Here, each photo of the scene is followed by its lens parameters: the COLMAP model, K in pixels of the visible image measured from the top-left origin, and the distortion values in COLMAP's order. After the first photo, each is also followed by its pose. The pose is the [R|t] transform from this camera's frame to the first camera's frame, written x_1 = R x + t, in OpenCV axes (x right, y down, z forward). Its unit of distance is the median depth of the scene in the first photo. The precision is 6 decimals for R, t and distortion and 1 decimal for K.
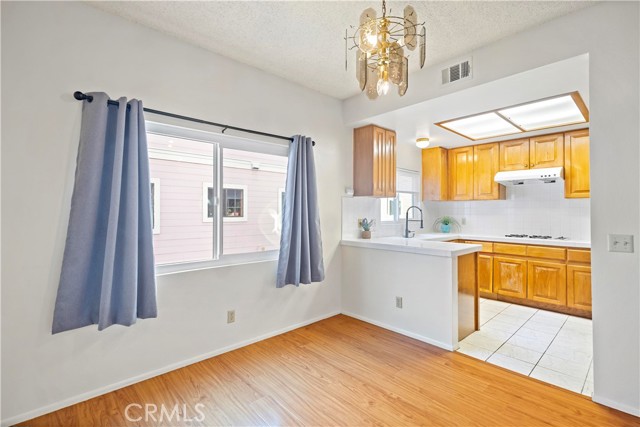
lens RADIAL K [[295.4, 0, 316.6], [0, 295.4, 210.1], [0, 0, 1]] dist [0.000932, 0.000164]
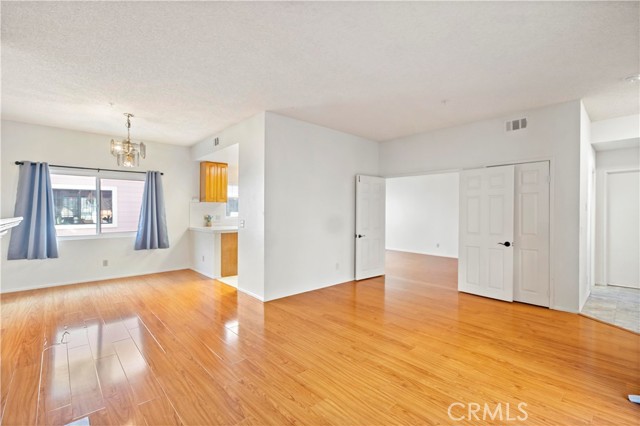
lens RADIAL K [[285.5, 0, 319.4], [0, 285.5, 214.3], [0, 0, 1]] dist [0.015531, -0.008368]
pose [[1.000000, -0.000143, 0.000009, 0.833988], [0.000143, 0.999884, 0.015262, -0.000060], [-0.000011, -0.015262, 0.999884, -0.678928]]
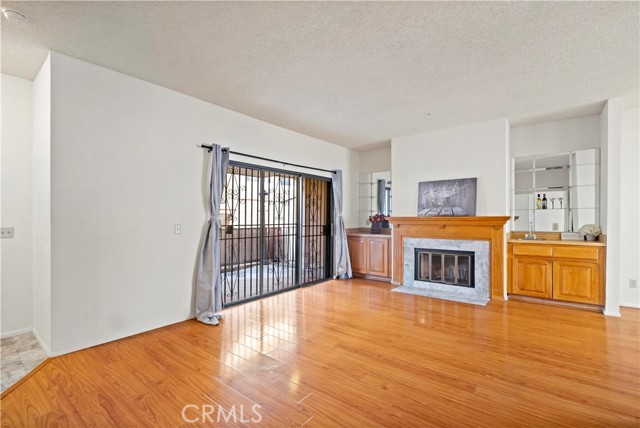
lens RADIAL K [[290.0, 0, 320.8], [0, 290.0, 210.4], [0, 0, 1]] dist [0.000858, 0.000148]
pose [[-0.987995, -0.001432, -0.154479, 1.207298], [0.003977, 0.999390, -0.034700, 0.024408], [0.154434, -0.034898, -0.987387, 0.722994]]
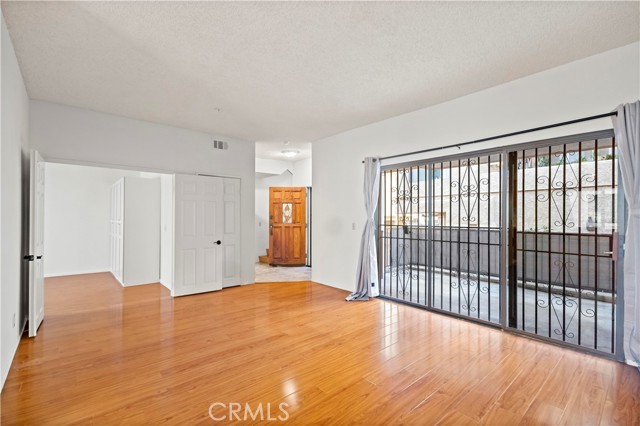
lens RADIAL K [[290.0, 0, 320.8], [0, 290.0, 209.4], [0, 0, 1]] dist [0.000858, 0.000148]
pose [[0.022004, 0.025836, 0.999424, 0.251111], [-0.006865, 0.999646, -0.025691, 0.010160], [-0.999734, -0.006295, 0.022173, -0.106370]]
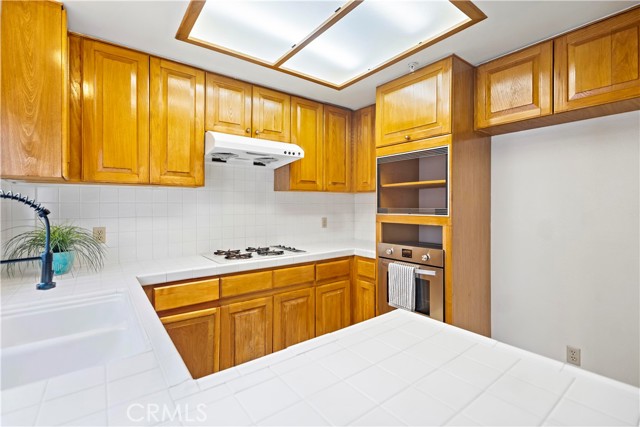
lens RADIAL K [[290.0, 0, 320.8], [0, 290.0, 209.9], [0, 0, 1]] dist [0.000858, 0.000148]
pose [[0.086318, -0.020571, 0.996055, 0.171533], [-0.008148, 0.999739, 0.021353, -0.009718], [-0.996234, -0.009959, 0.086128, 0.892938]]
